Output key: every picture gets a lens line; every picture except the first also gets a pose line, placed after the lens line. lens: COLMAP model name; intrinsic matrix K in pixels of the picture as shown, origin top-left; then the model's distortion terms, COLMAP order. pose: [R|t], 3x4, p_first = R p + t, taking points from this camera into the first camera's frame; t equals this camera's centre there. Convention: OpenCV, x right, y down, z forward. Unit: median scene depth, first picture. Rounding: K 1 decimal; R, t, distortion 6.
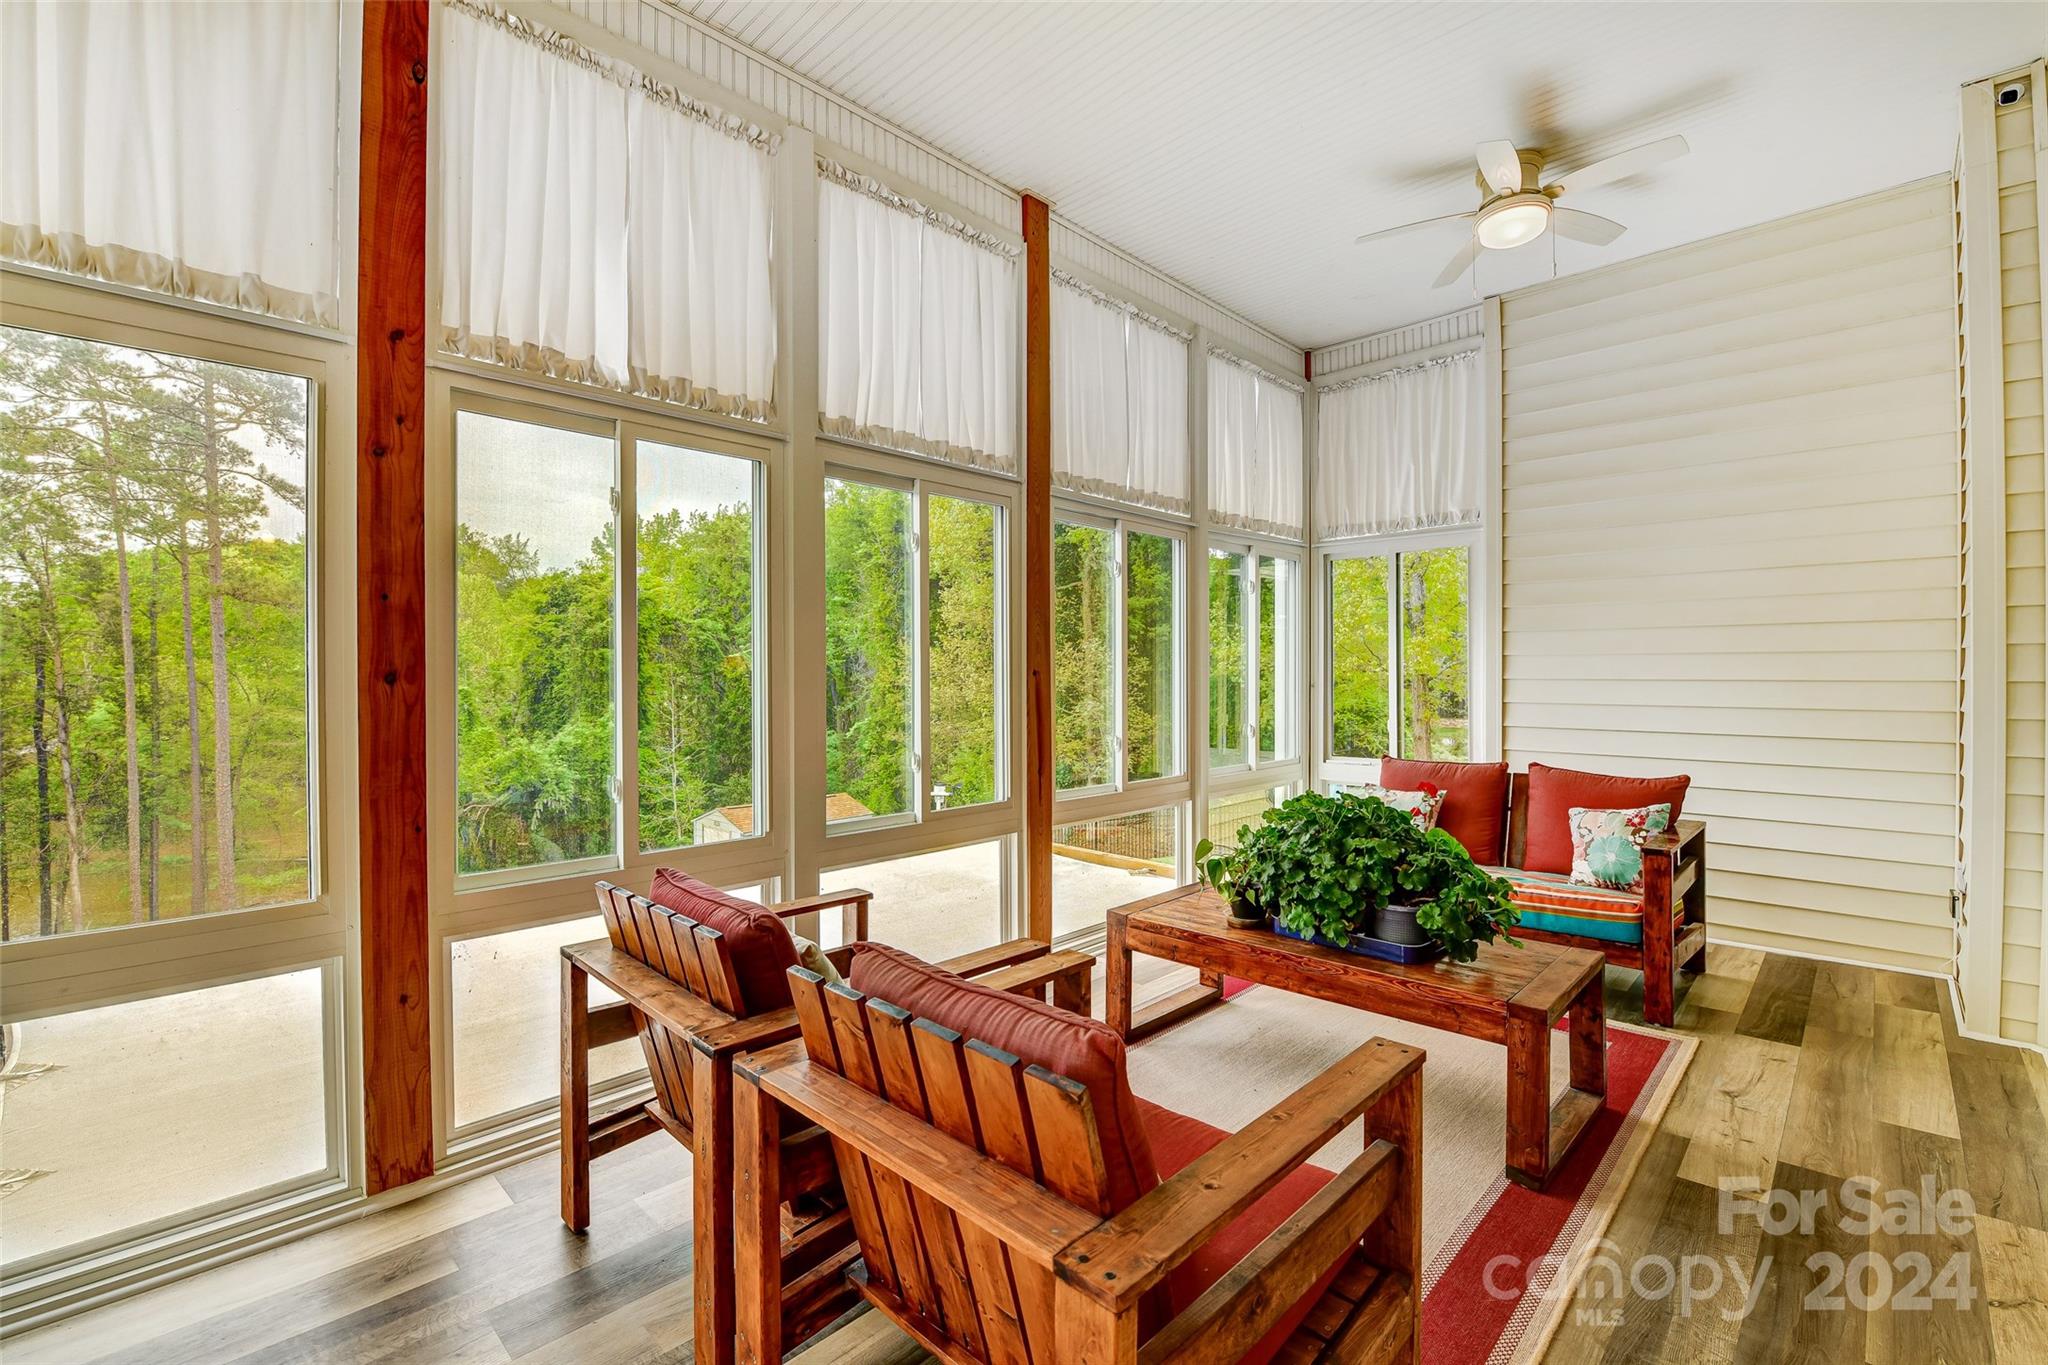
lens RADIAL K [[889.8, 0, 1024.5], [0, 889.8, 677.1], [0, 0, 1]] dist [-0.001363, -0.011004]
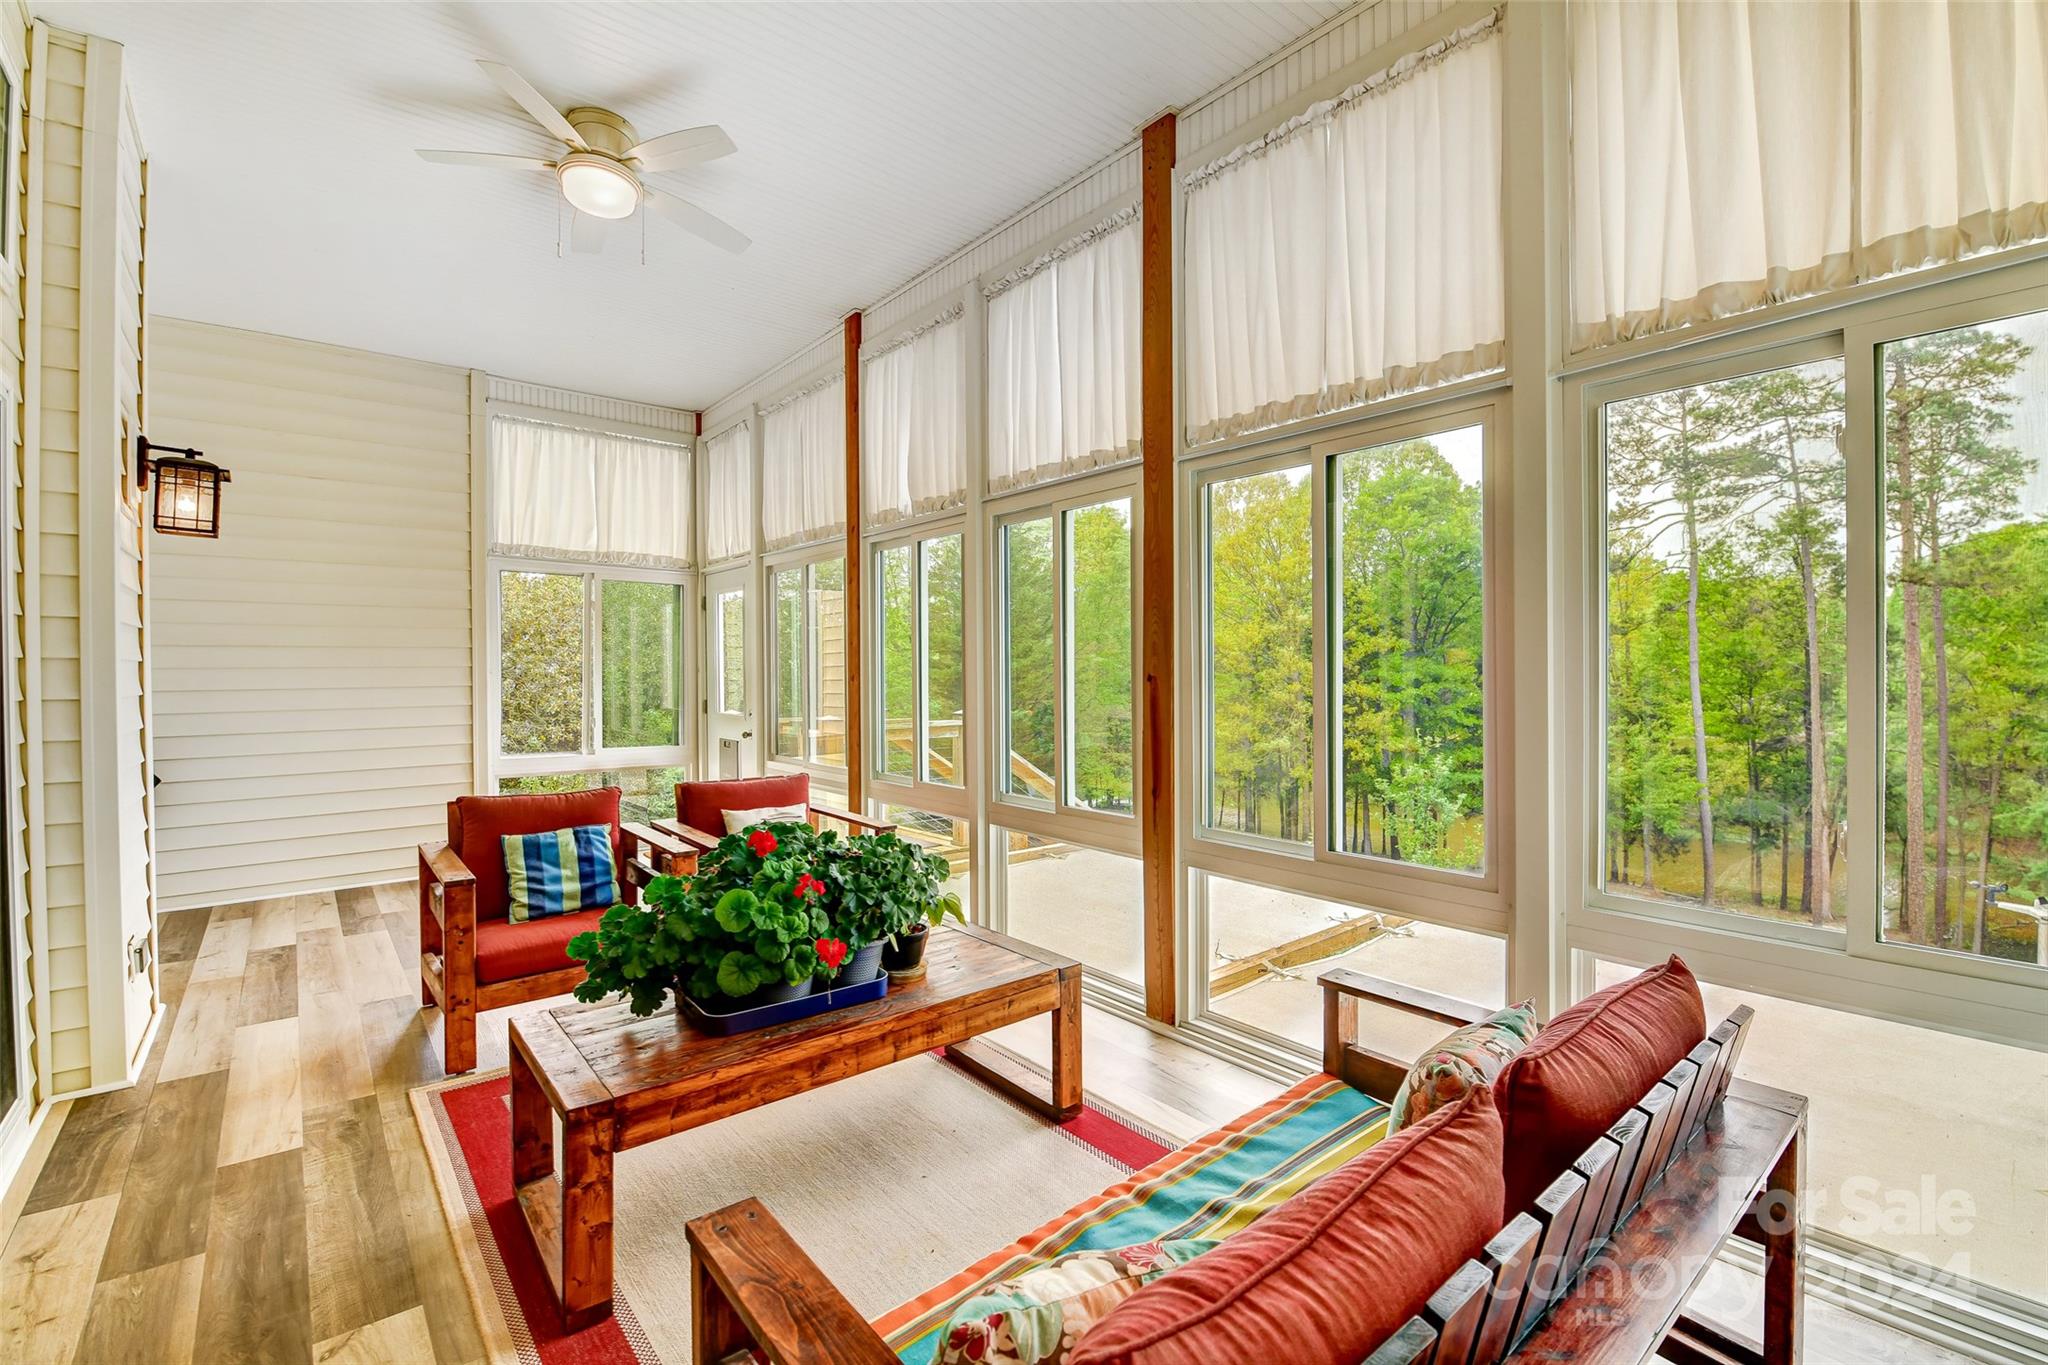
lens RADIAL K [[889.8, 0, 1024.5], [0, 889.8, 677.1], [0, 0, 1]] dist [-0.001363, -0.011004]
pose [[-0.107835, 0.010733, -0.994111, 0.933133], [0.002969, 0.999941, 0.010474, -0.010514], [0.994164, -0.001822, -0.107860, 1.012566]]
